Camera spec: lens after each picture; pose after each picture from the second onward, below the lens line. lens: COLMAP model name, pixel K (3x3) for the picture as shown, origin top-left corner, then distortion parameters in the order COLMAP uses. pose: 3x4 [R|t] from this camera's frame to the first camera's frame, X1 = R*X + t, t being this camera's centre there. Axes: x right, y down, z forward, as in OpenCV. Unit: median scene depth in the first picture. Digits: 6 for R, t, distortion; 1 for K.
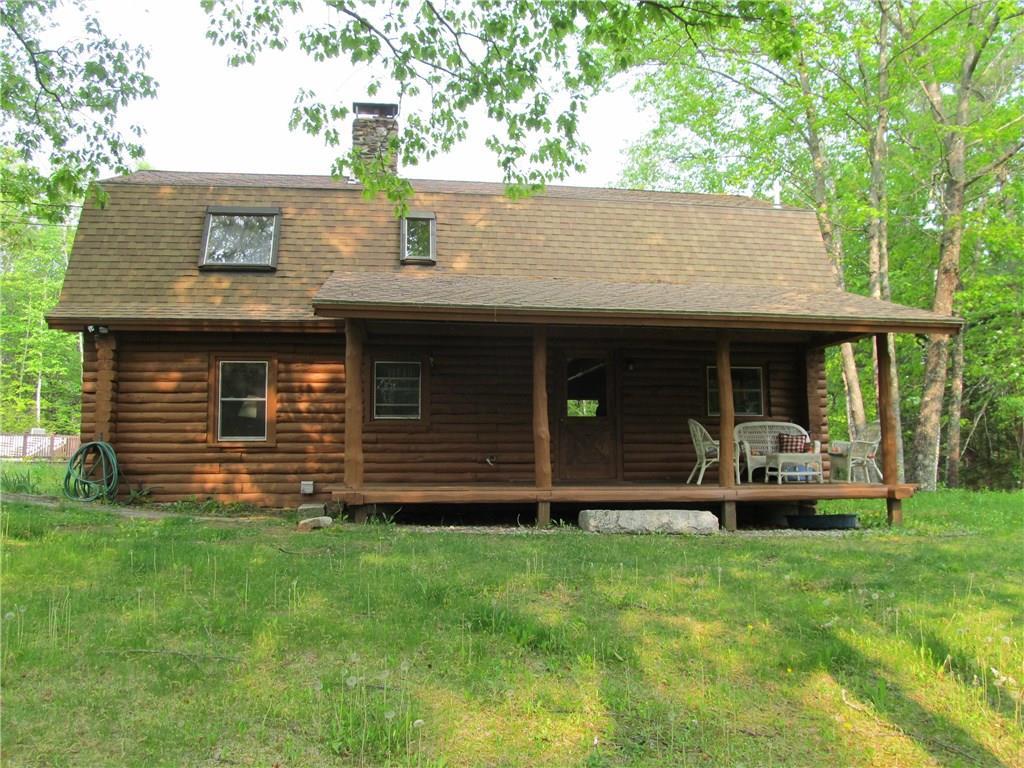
lens RADIAL K [[852.3, 0, 512.0], [0, 852.3, 384.0], [0, 0, 1]] dist [-0.052355, 0.013464]
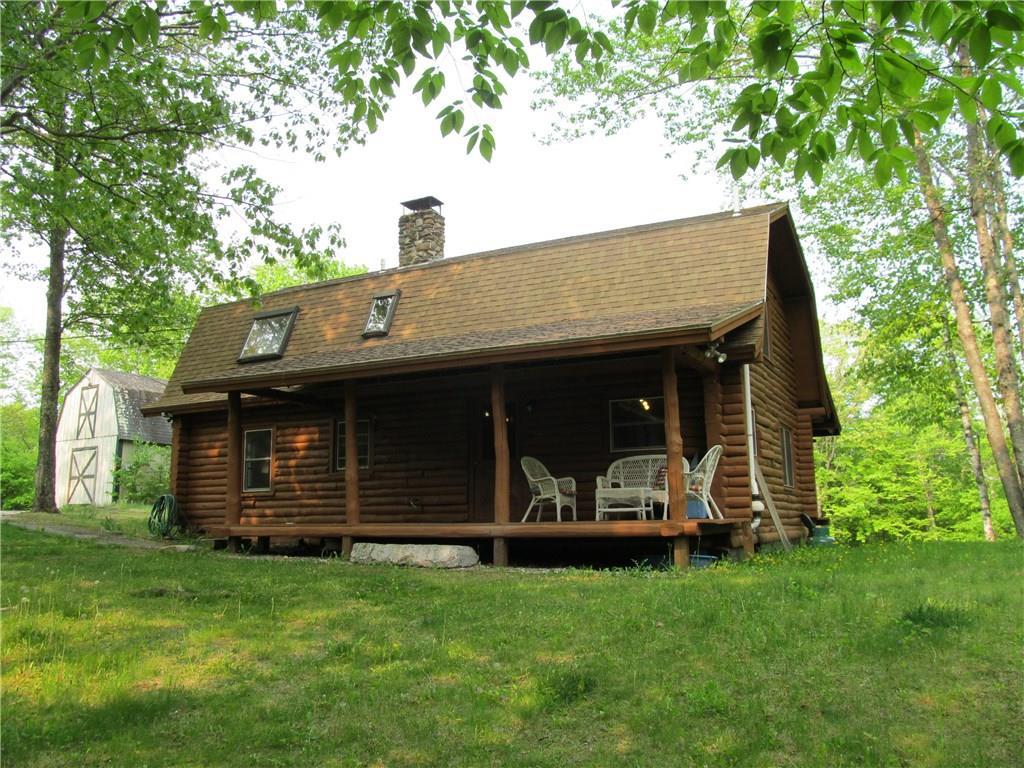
lens RADIAL K [[852.3, 0, 512.0], [0, 852.3, 384.0], [0, 0, 1]] dist [-0.052355, 0.013464]
pose [[0.817229, -0.100682, -0.567451, 0.743180], [0.062064, 0.994271, -0.087029, 0.040492], [0.572962, 0.035905, 0.818795, 0.158009]]
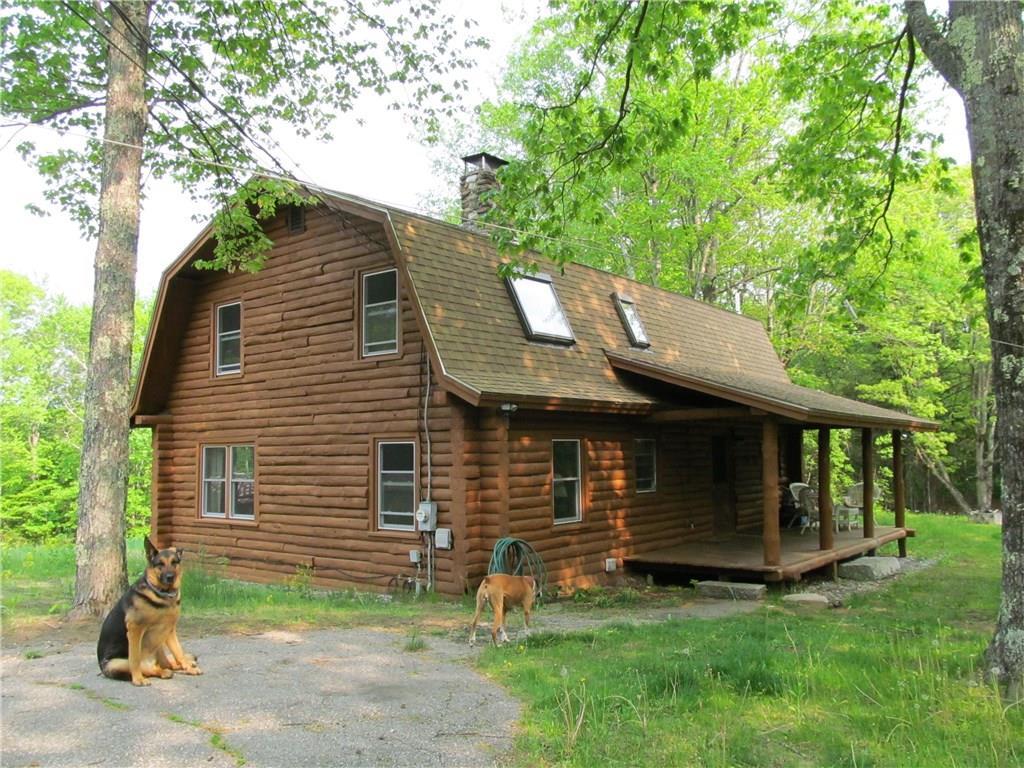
lens RADIAL K [[852.3, 0, 512.0], [0, 852.3, 384.0], [0, 0, 1]] dist [-0.052355, 0.013464]
pose [[0.729625, 0.052199, 0.681853, -1.019793], [-0.053955, 0.998368, -0.018694, -0.067783], [-0.681716, -0.023150, 0.731250, 0.335153]]
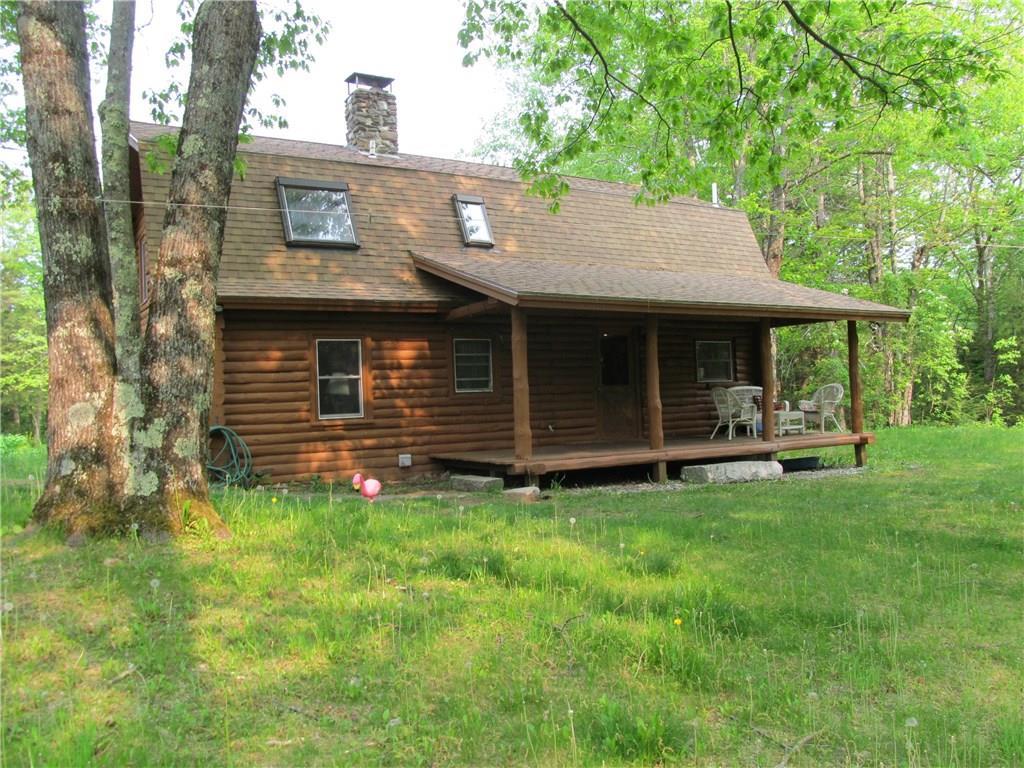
lens RADIAL K [[852.3, 0, 512.0], [0, 852.3, 384.0], [0, 0, 1]] dist [-0.052355, 0.013464]
pose [[0.918952, -0.022154, 0.393746, -0.525193], [-0.002790, 0.998031, 0.062667, -0.037688], [-0.394359, -0.058686, 0.917081, -0.007400]]
